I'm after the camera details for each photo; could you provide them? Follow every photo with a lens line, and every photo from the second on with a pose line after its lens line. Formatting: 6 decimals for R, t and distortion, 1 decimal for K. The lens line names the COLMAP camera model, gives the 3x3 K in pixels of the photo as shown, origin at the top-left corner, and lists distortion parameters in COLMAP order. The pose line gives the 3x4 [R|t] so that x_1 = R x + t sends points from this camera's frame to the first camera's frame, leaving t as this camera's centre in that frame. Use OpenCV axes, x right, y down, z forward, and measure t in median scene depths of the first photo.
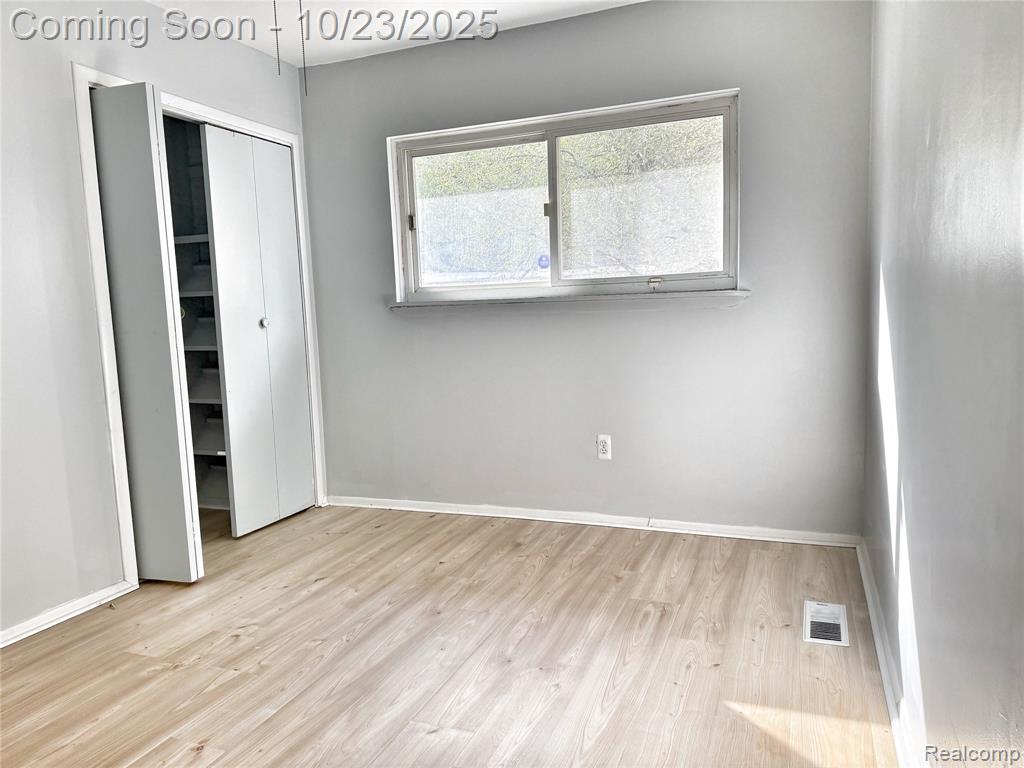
lens RADIAL K [[719.7, 0, 512.6], [0, 719.7, 381.3], [0, 0, 1]] dist [0.023216, -0.003243]
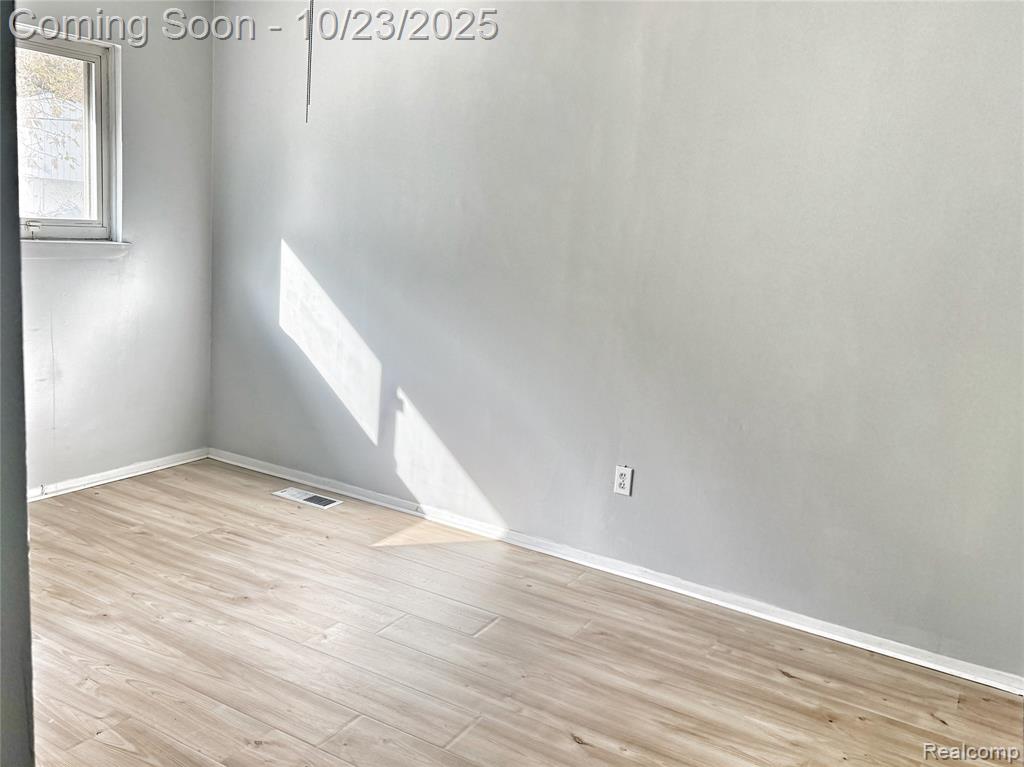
lens RADIAL K [[903.5, 0, 513.2], [0, 903.5, 384.4], [0, 0, 1]] dist [0.015899, 0.002696]
pose [[0.136622, -0.148957, 0.979360, -1.074511], [0.018664, 0.988842, 0.147795, -0.124994], [-0.990447, -0.001913, 0.137878, 0.315304]]
